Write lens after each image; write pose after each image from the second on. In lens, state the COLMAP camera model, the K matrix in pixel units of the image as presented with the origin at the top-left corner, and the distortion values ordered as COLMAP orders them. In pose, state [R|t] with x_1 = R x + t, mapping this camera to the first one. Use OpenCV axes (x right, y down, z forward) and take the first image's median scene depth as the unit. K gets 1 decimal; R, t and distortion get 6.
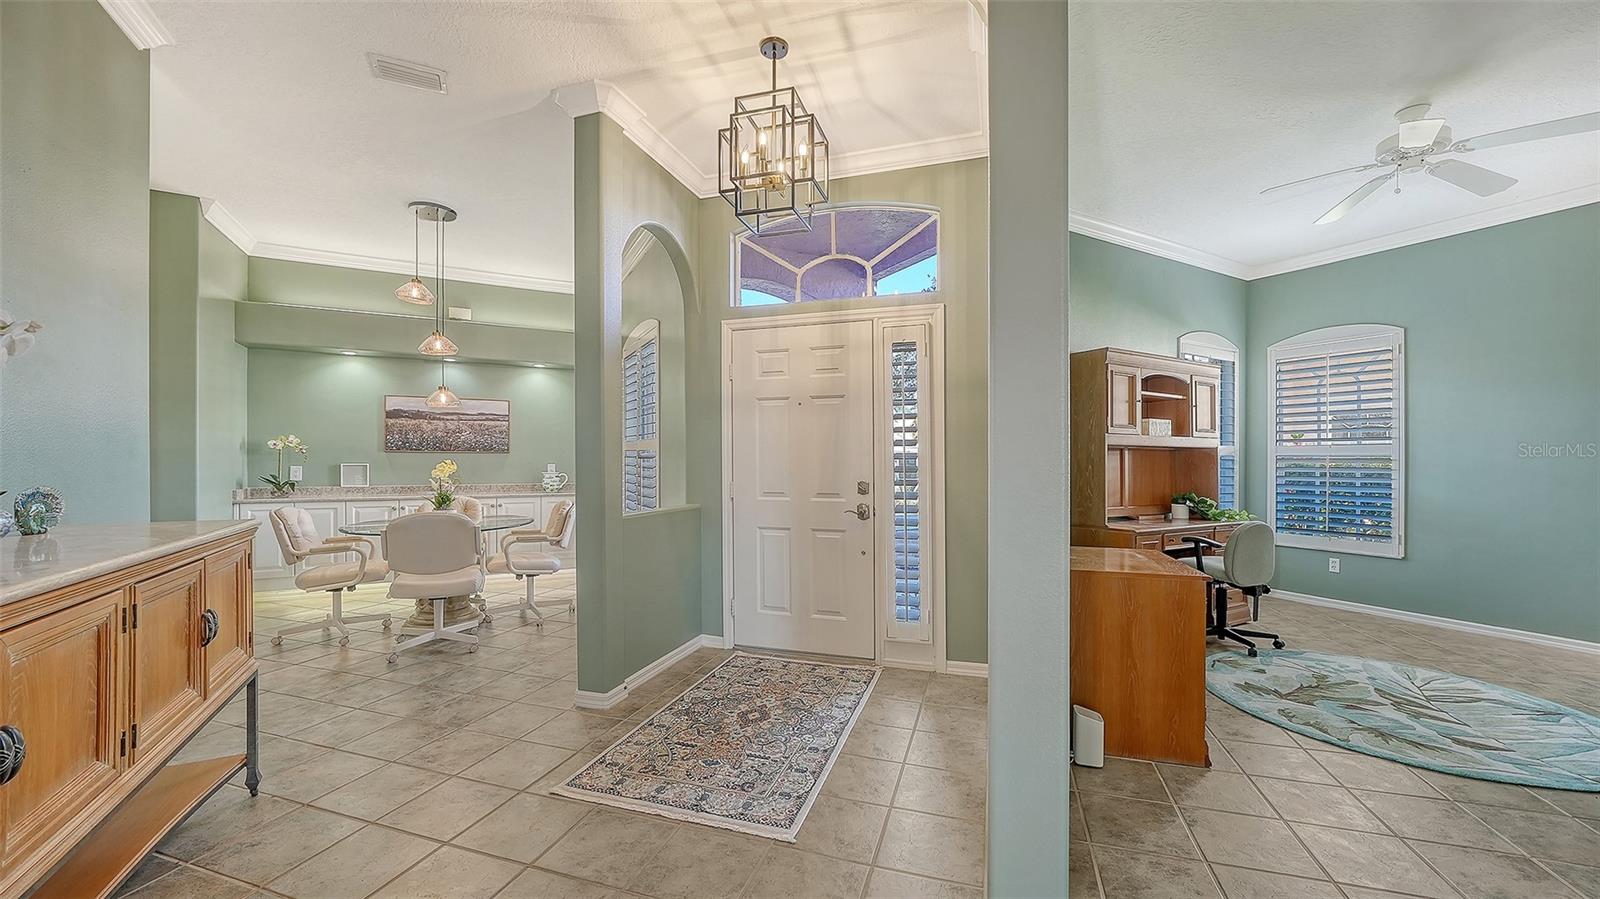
lens RADIAL K [[608.4, 0, 799.3], [0, 608.4, 466.5], [0, 0, 1]] dist [-0.000941, 0.000204]
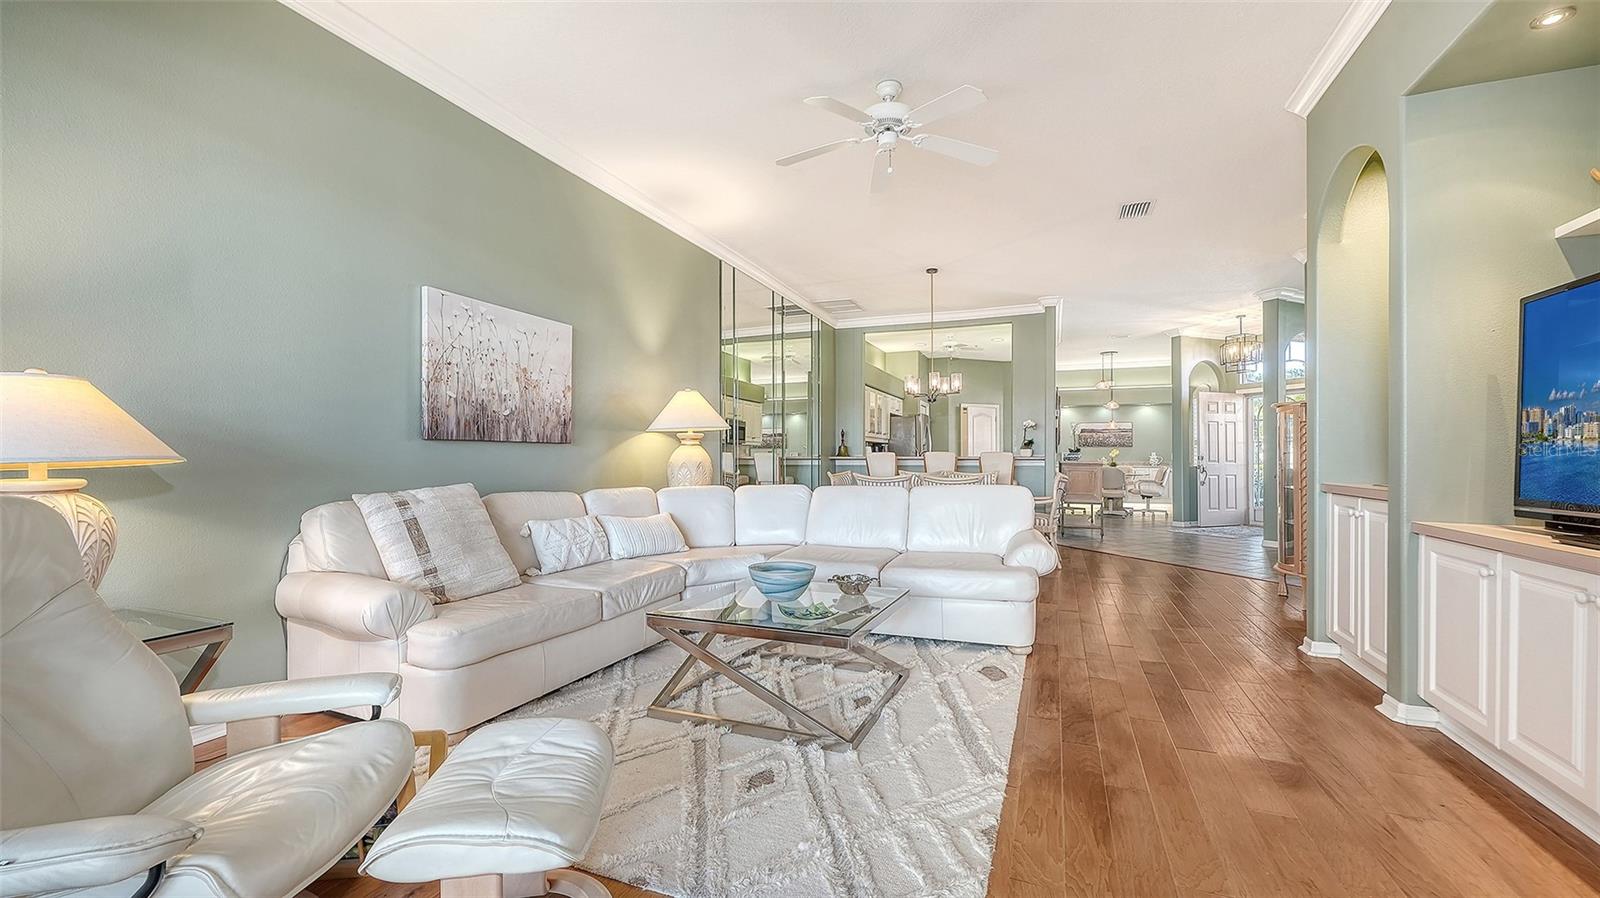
lens RADIAL K [[661.2, 0, 789.4], [0, 661.2, 449.5], [0, 0, 1]] dist [-0.002305, -0.000406]
pose [[0.658340, -0.012237, -0.752621, 0.486364], [-0.007761, 0.999704, -0.023044, 0.050665], [0.752681, 0.021012, 0.658050, -1.480078]]
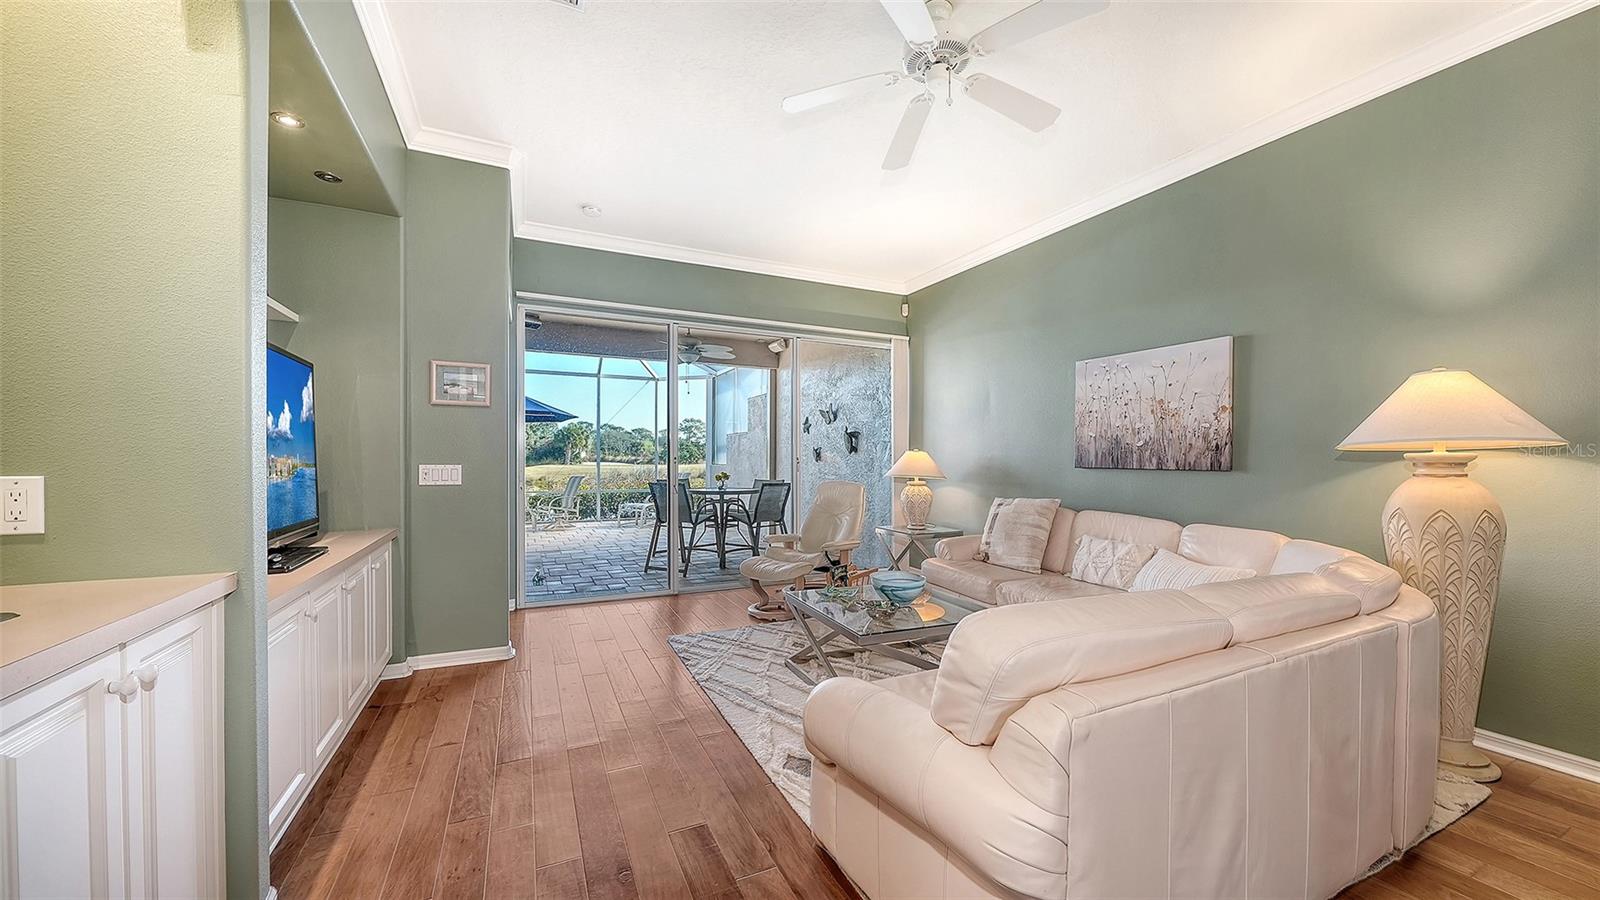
lens RADIAL K [[589.8, 0, 809.0], [0, 589.8, 459.1], [0, 0, 1]] dist [-0.002924, -0.000080]
pose [[-0.999638, -0.010629, 0.024732, 0.137785], [-0.010266, 0.999838, 0.014775, 0.009455], [-0.024885, 0.014515, -0.999585, -0.512699]]
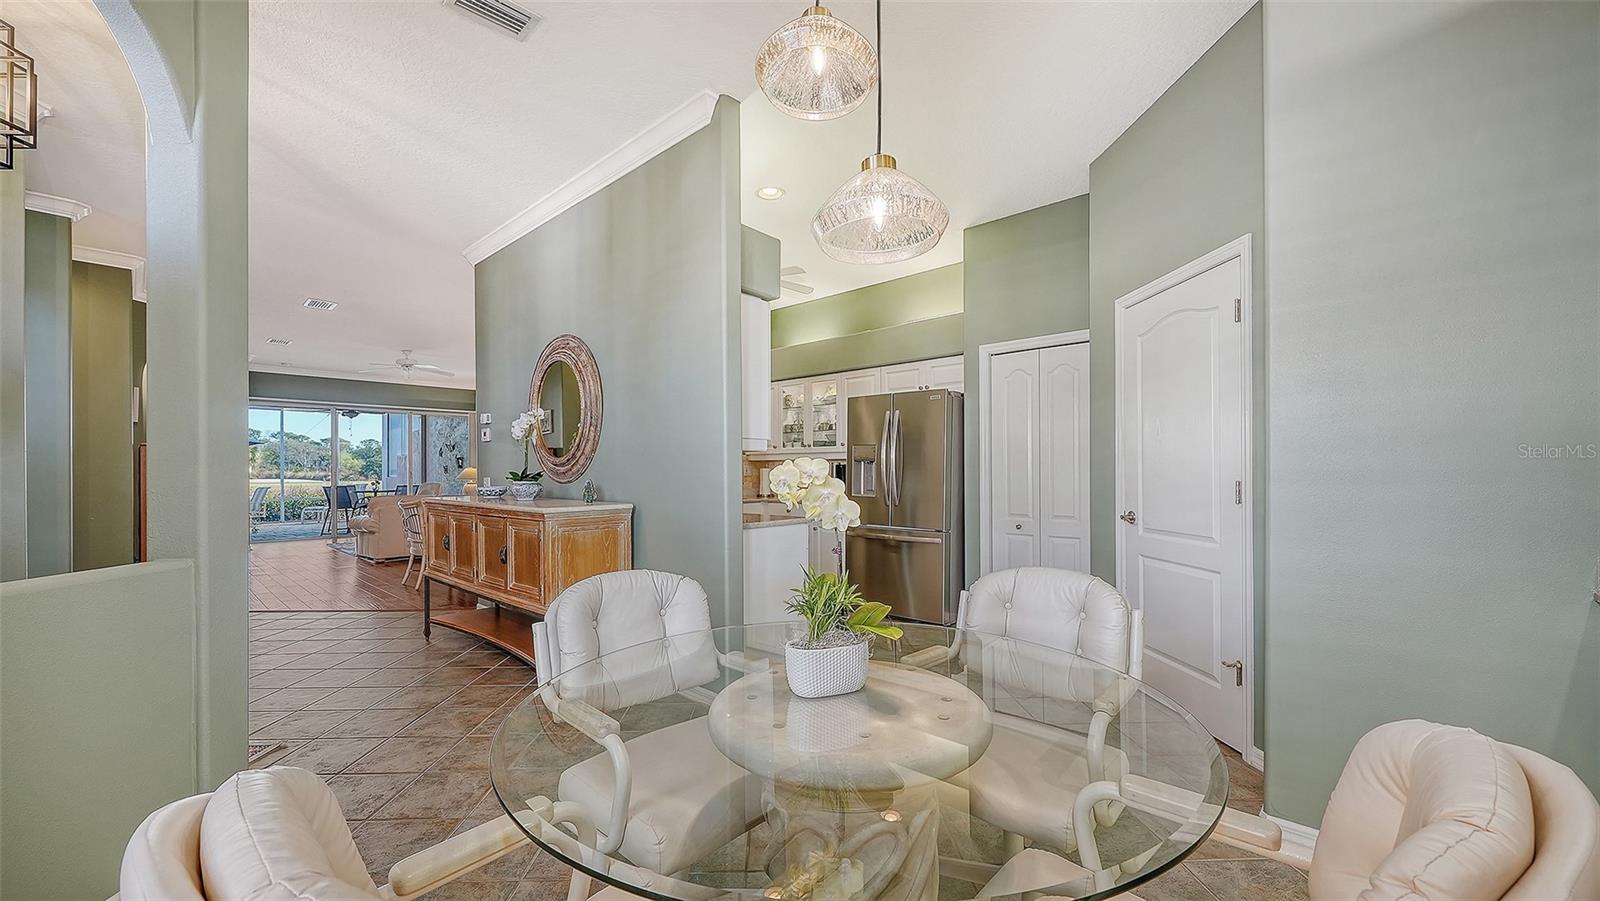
lens RADIAL K [[584.8, 0, 781.0], [0, 584.8, 464.0], [0, 0, 1]] dist [-0.000654, 0.000006]
pose [[-0.939195, -0.002388, -0.343377, -0.367115], [-0.002769, 0.999996, 0.000619, -0.010814], [0.343374, 0.001532, -0.939197, 0.943052]]
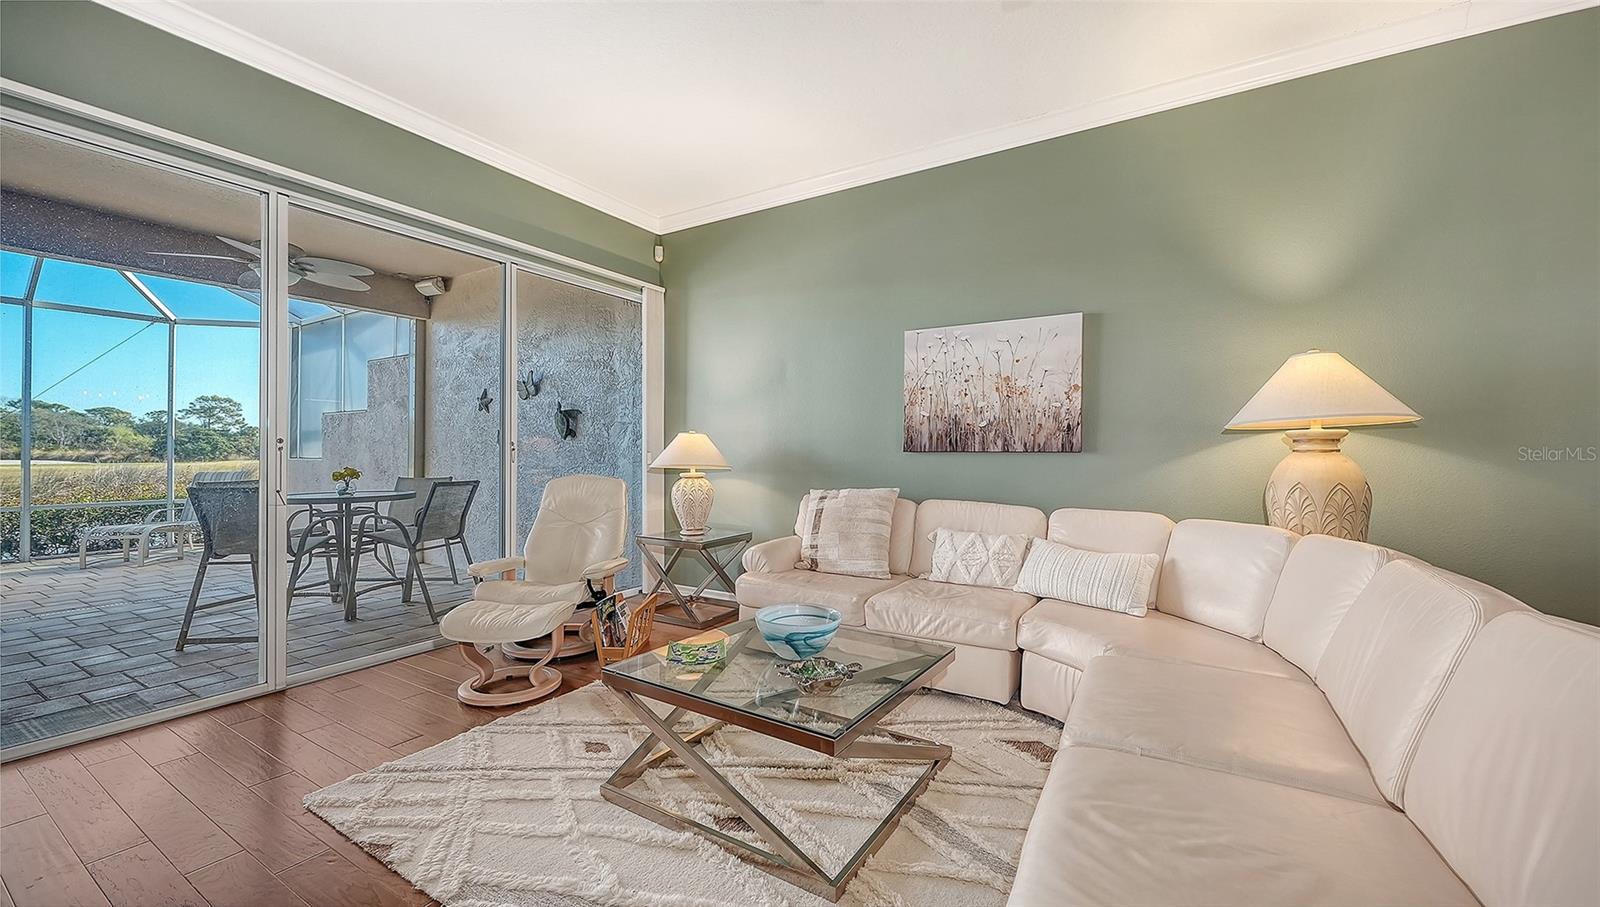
lens RADIAL K [[609.5, 0, 821.8], [0, 609.5, 447.2], [0, 0, 1]] dist [-0.001594, -0.000491]
pose [[-0.845114, -0.010700, -0.534480, 0.267032], [-0.012332, 0.999924, -0.000519, 0.025473], [0.534444, 0.006152, -0.845181, -0.763218]]
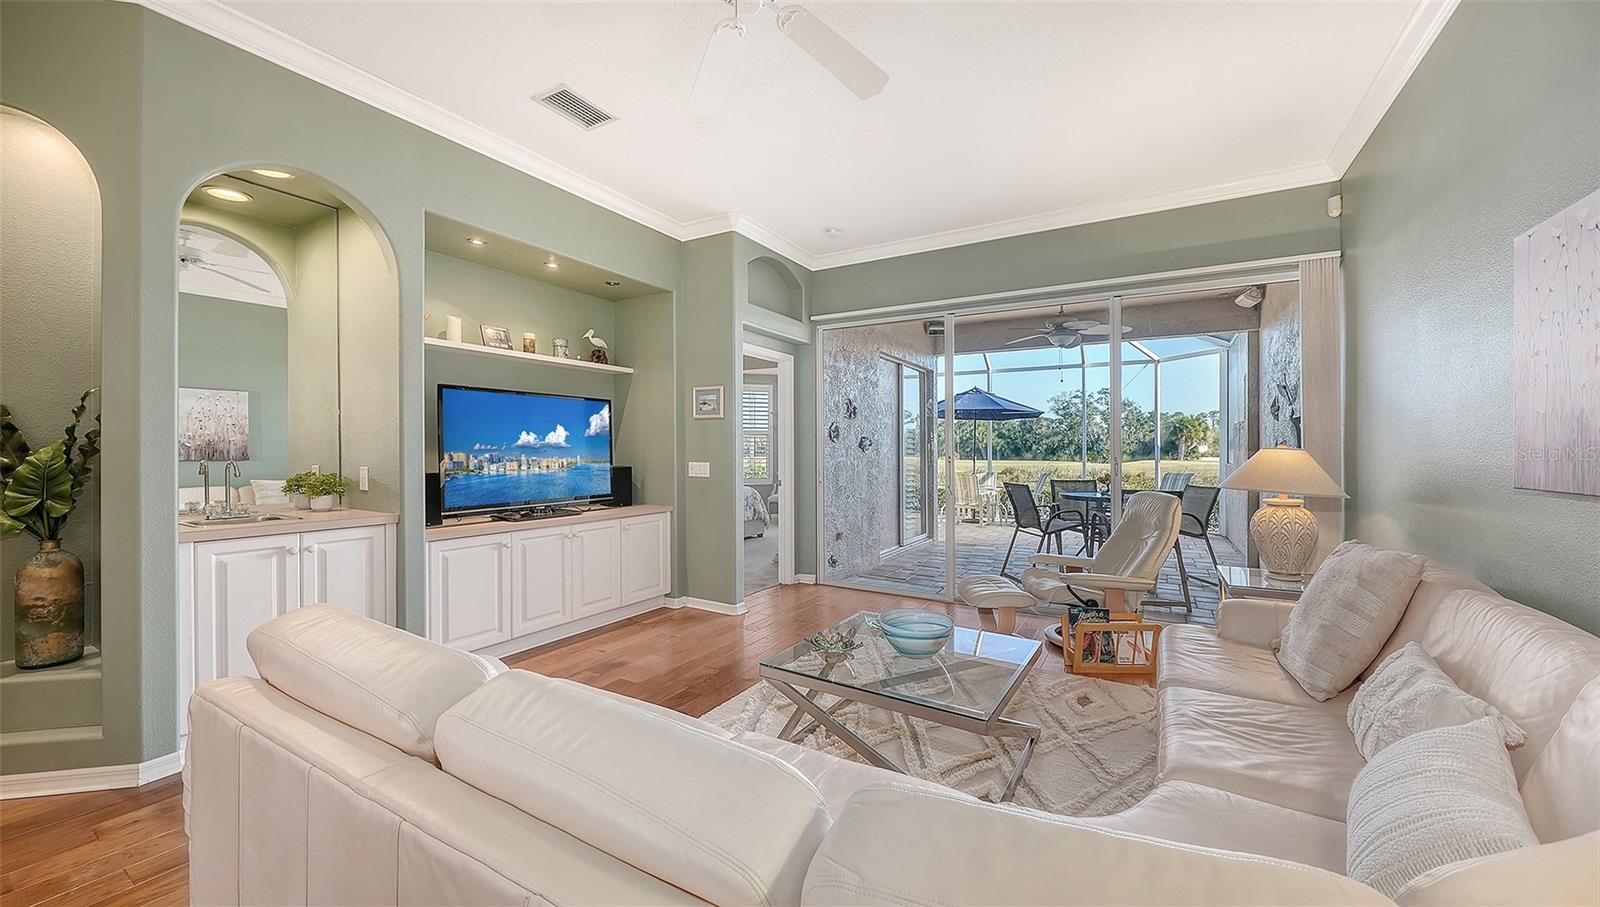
lens RADIAL K [[590.5, 0, 790.4], [0, 590.5, 452.1], [0, 0, 1]] dist [-0.001411, -0.000133]
pose [[-0.530098, -0.010527, 0.847871, -0.273159], [0.004574, 0.999873, 0.015274, 0.000811], [-0.847924, 0.011975, -0.529983, -0.792527]]
